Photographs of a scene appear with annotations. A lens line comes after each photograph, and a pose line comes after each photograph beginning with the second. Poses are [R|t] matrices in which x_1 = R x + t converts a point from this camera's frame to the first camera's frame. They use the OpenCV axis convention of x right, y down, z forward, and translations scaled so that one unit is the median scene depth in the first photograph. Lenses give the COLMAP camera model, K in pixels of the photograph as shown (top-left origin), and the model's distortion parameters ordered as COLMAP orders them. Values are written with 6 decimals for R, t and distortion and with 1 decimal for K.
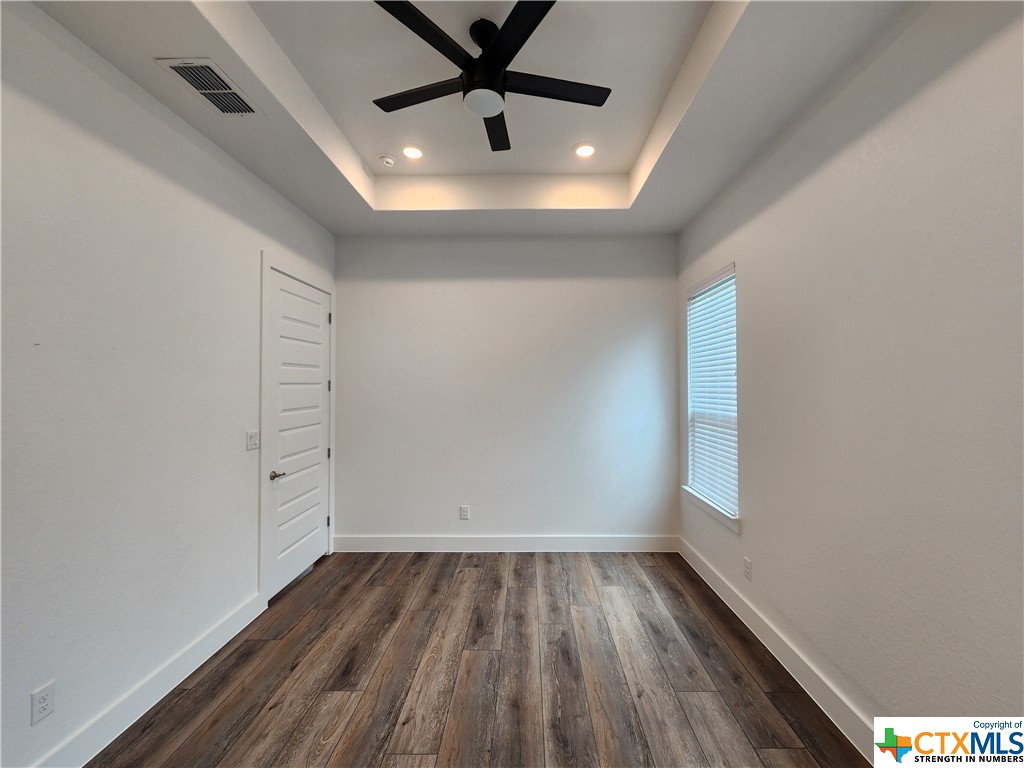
lens RADIAL K [[417.1, 0, 520.7], [0, 417.1, 378.0], [0, 0, 1]] dist [0.007253, -0.004405]
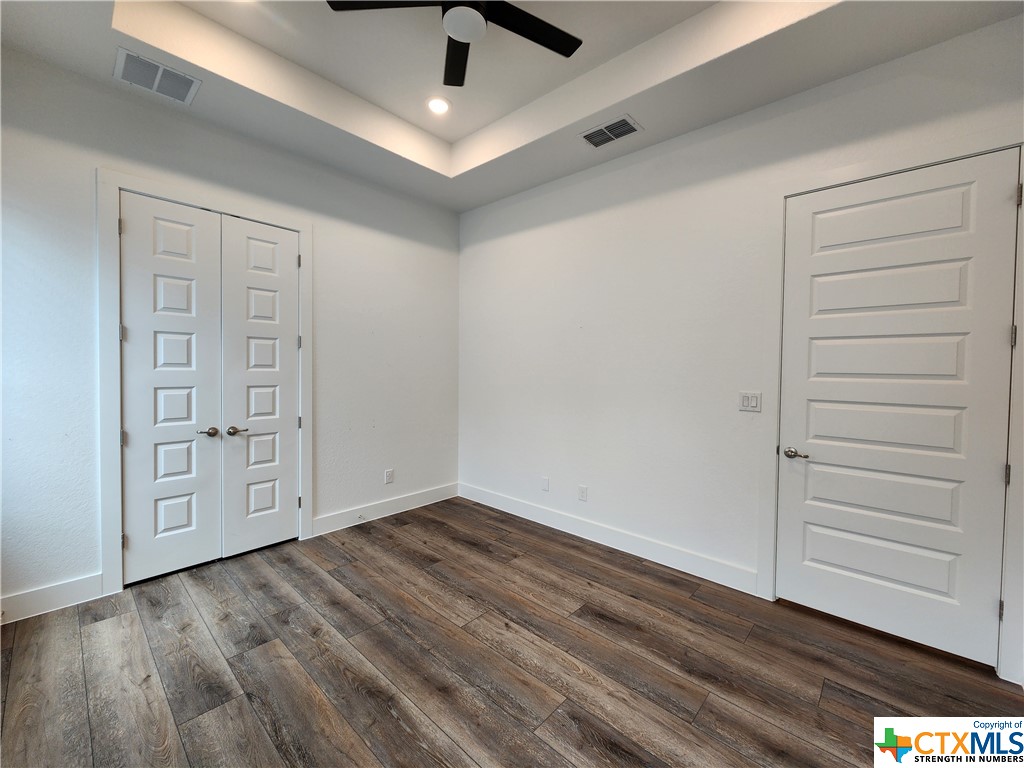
lens RADIAL K [[417.1, 0, 520.7], [0, 417.1, 378.0], [0, 0, 1]] dist [0.007253, -0.004405]
pose [[-0.658295, 0.013523, -0.752638, 0.400461], [-0.000063, 0.999838, 0.018019, 0.083120], [0.752760, 0.011909, -0.658187, 1.266706]]
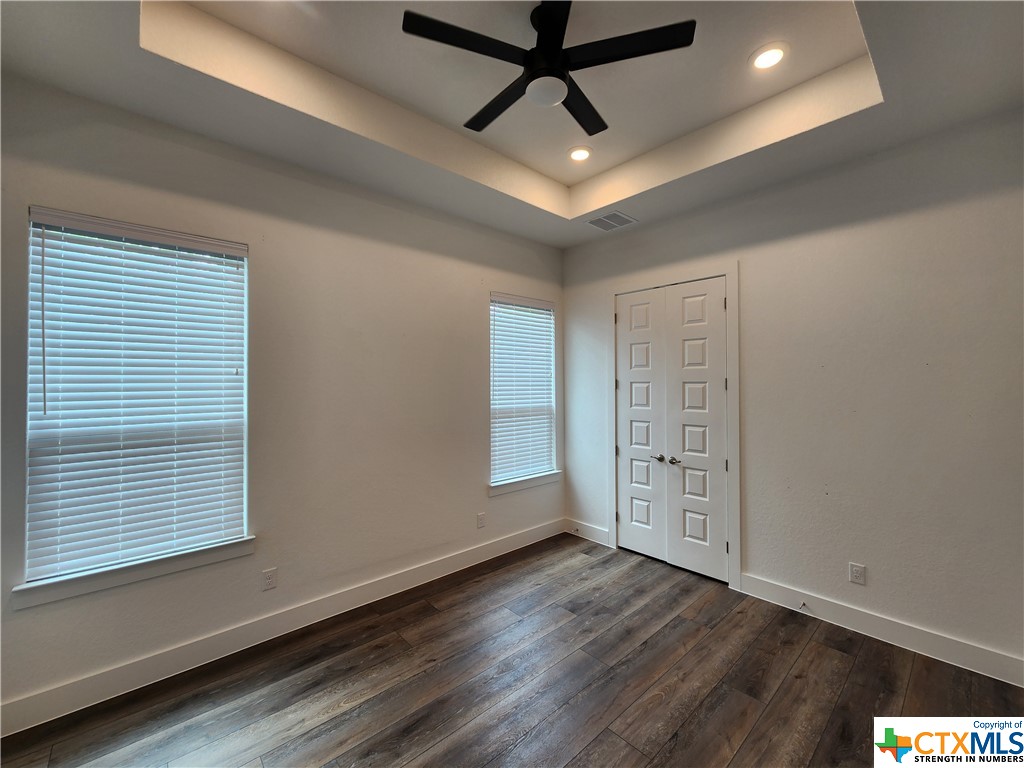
lens RADIAL K [[417.1, 0, 520.7], [0, 417.1, 378.0], [0, 0, 1]] dist [0.007253, -0.004405]
pose [[-0.685483, 0.012692, 0.727978, -0.547007], [-0.007293, 0.999678, -0.024295, 0.016823], [-0.728053, -0.021963, -0.685169, 1.246456]]
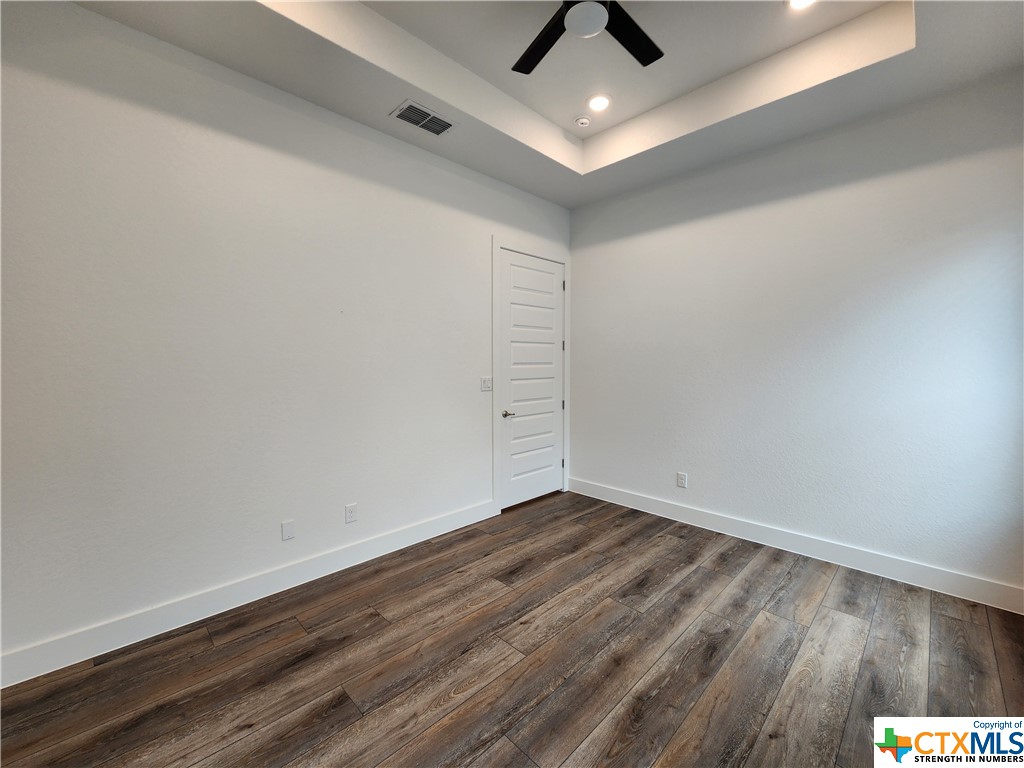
lens RADIAL K [[417.1, 0, 520.7], [0, 417.1, 378.0], [0, 0, 1]] dist [0.007253, -0.004405]
pose [[0.719322, 0.032325, -0.693924, 0.352283], [0.008833, 0.998410, 0.055665, 0.061000], [0.694621, -0.046170, 0.717893, 0.142693]]
